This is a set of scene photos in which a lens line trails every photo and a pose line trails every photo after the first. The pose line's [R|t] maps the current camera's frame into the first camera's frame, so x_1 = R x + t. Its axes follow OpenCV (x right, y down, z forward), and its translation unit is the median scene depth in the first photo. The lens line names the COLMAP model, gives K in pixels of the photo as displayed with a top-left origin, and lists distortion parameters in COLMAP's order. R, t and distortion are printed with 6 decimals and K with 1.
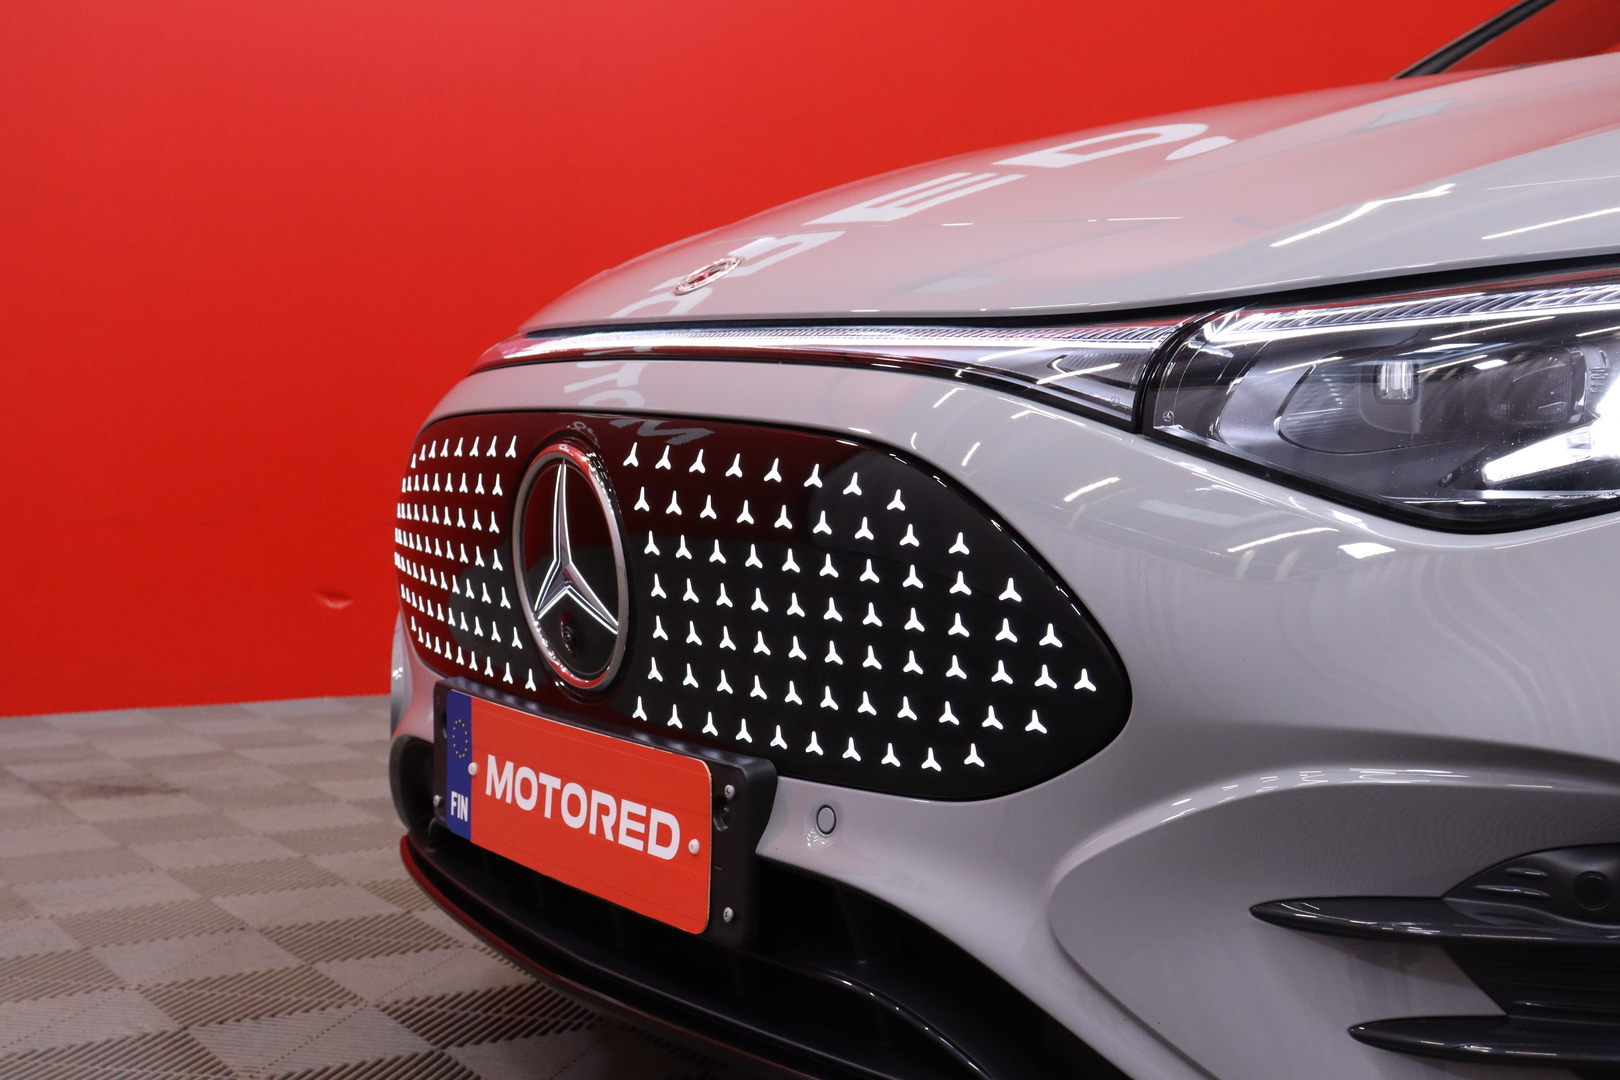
lens RADIAL K [[2299.2, 0, 810.0], [0, 2299.2, 540.0], [0, 0, 1]] dist [0.040031, 0.022416]
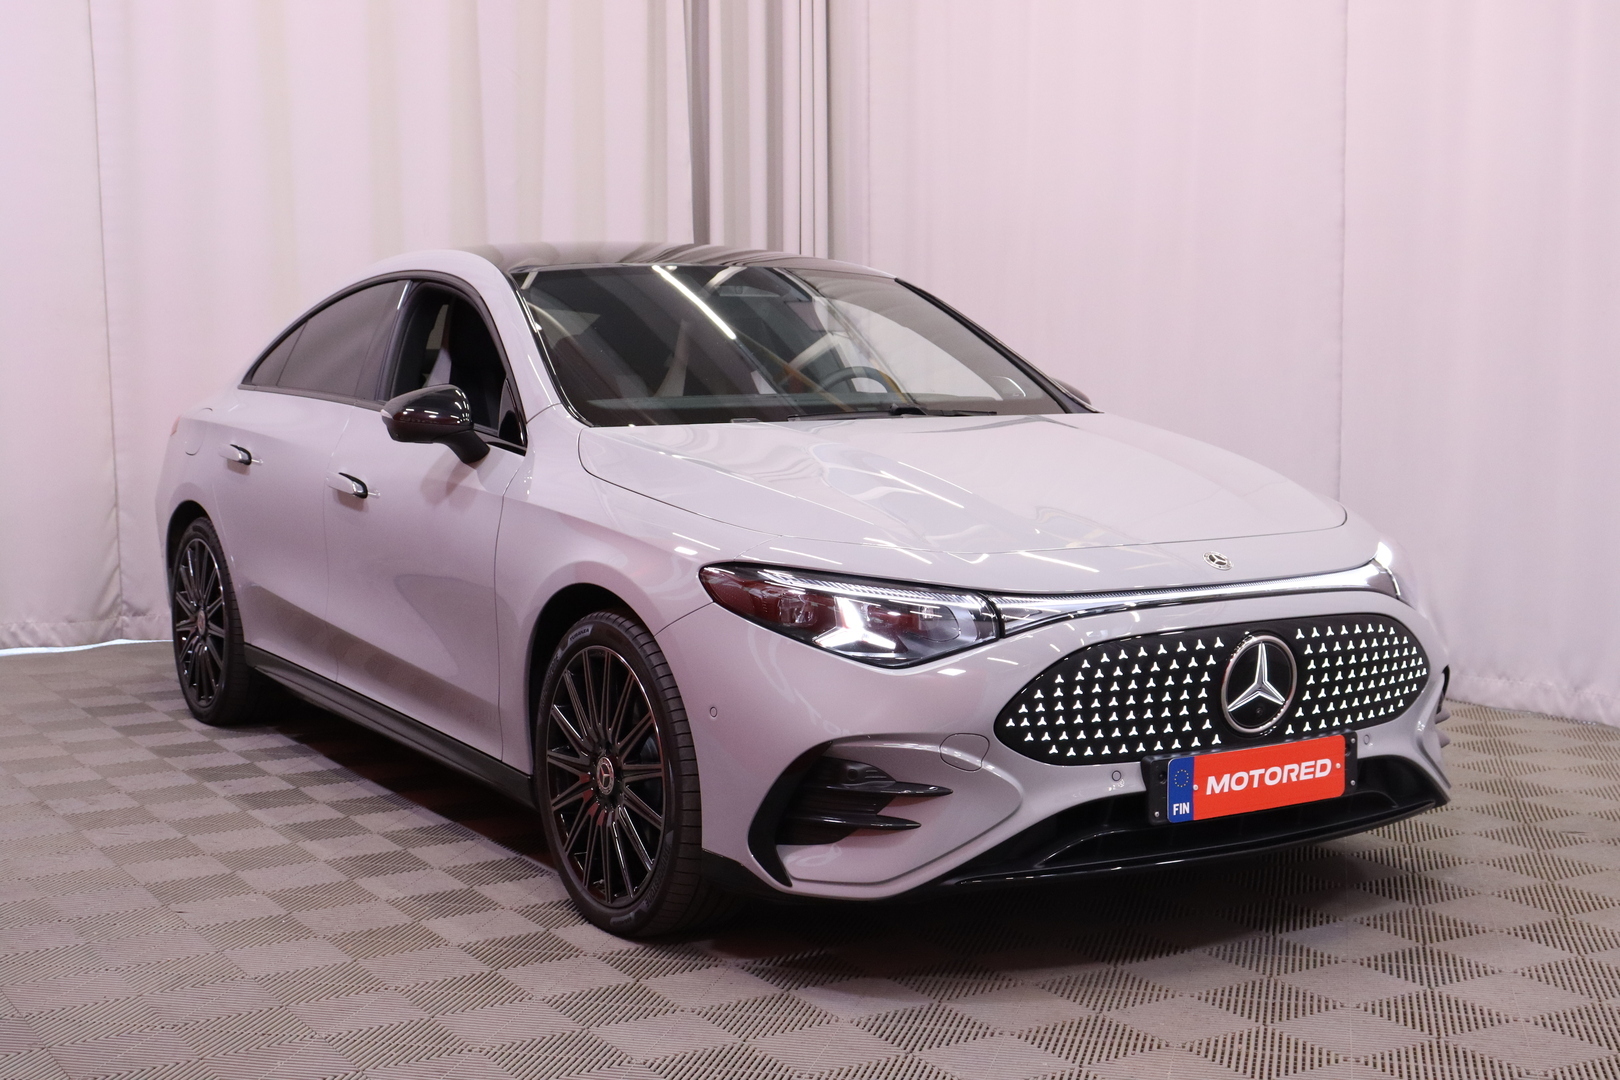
lens RADIAL K [[2087.7, 0, 810.0], [0, 2087.7, 540.0], [0, 0, 1]] dist [0.014951, 0.091588]
pose [[0.004802, -0.106568, 0.994294, -2.594940], [0.068267, 0.992021, 0.105995, -0.461332], [-0.997656, 0.067368, 0.012039, 1.609621]]
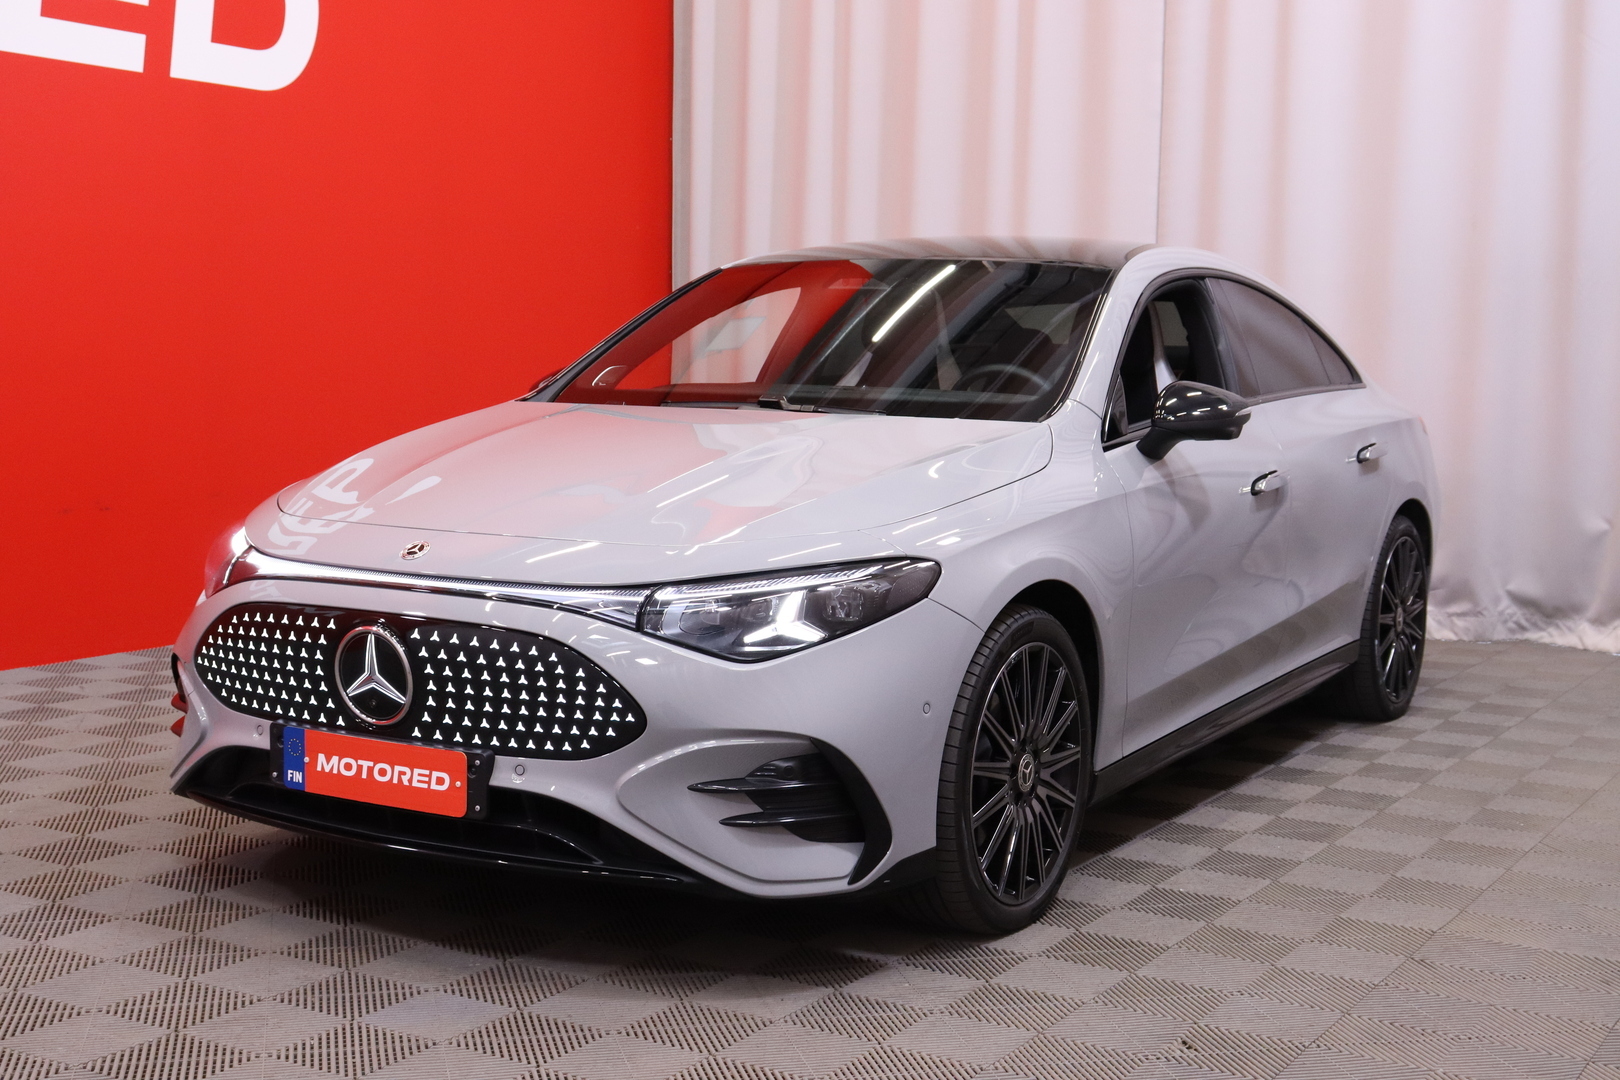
lens RADIAL K [[2087.7, 0, 810.0], [0, 2087.7, 540.0], [0, 0, 1]] dist [0.014951, 0.091588]
pose [[0.887576, -0.041020, 0.458832, -0.785956], [0.020528, 0.998560, 0.049563, -0.258918], [-0.460205, -0.034572, 0.887140, -1.310802]]
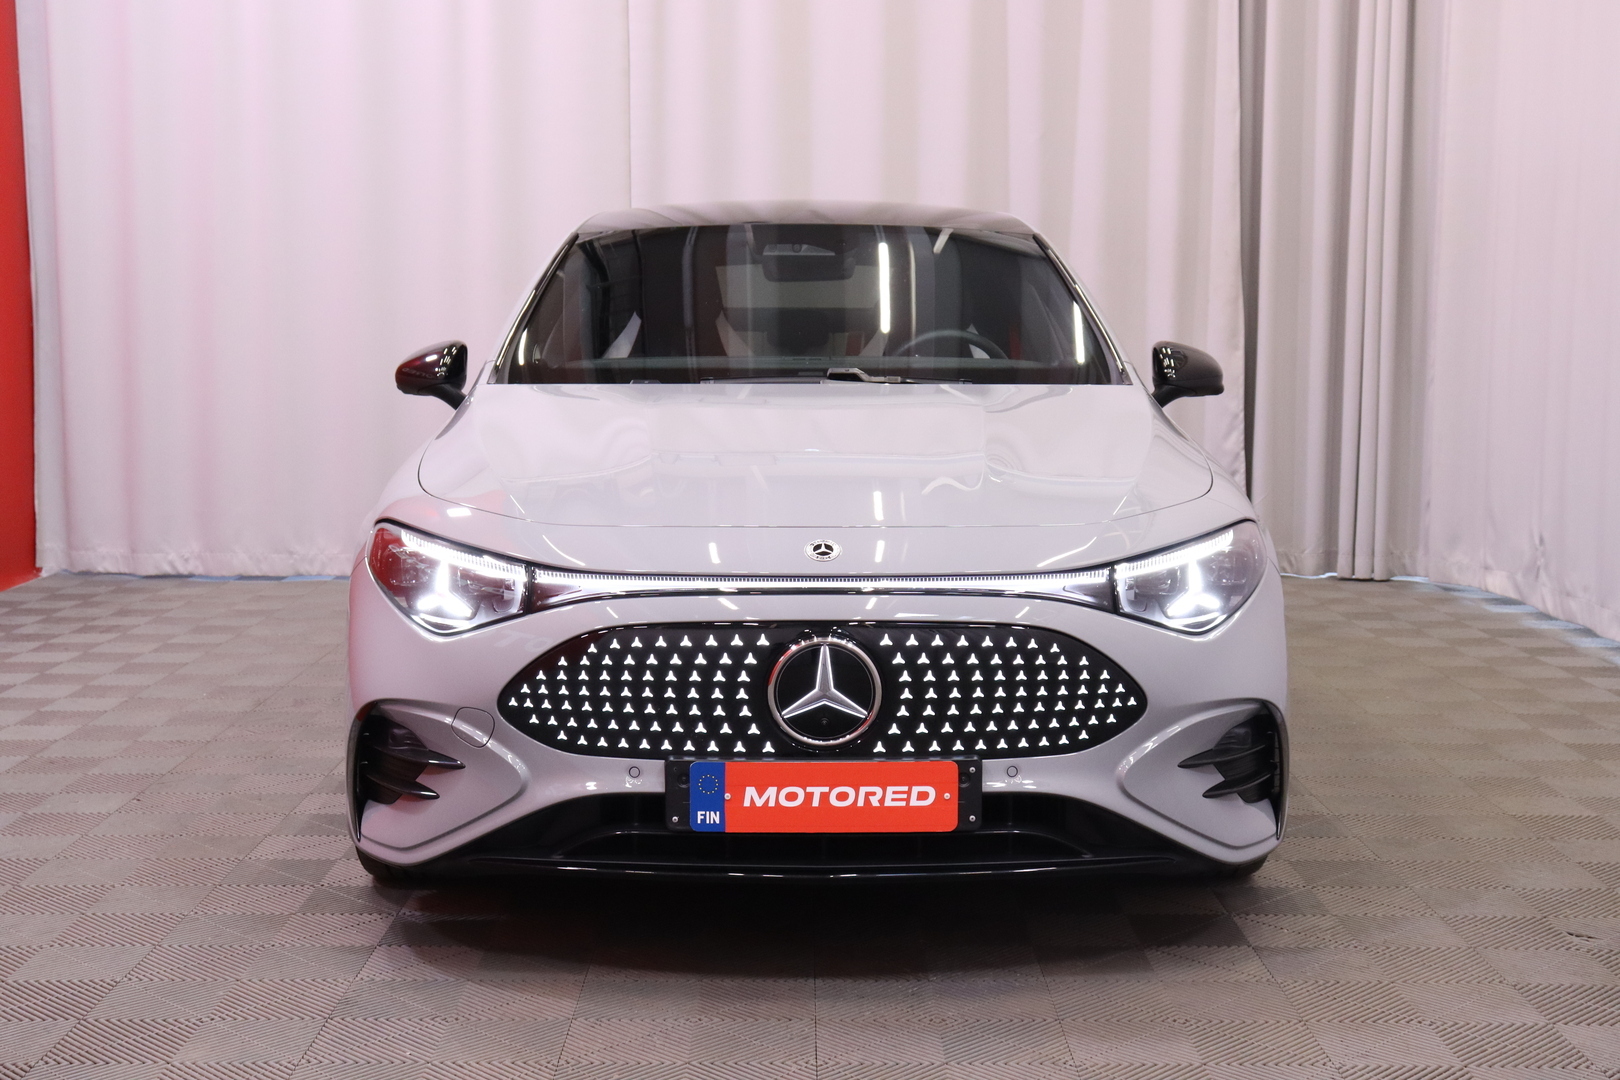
lens RADIAL K [[2087.7, 0, 810.0], [0, 2087.7, 540.0], [0, 0, 1]] dist [0.014951, 0.091588]
pose [[0.514913, -0.108428, 0.850358, -2.000105], [0.057581, 0.994103, 0.091890, -0.352903], [-0.855306, 0.001649, 0.518120, -0.026663]]
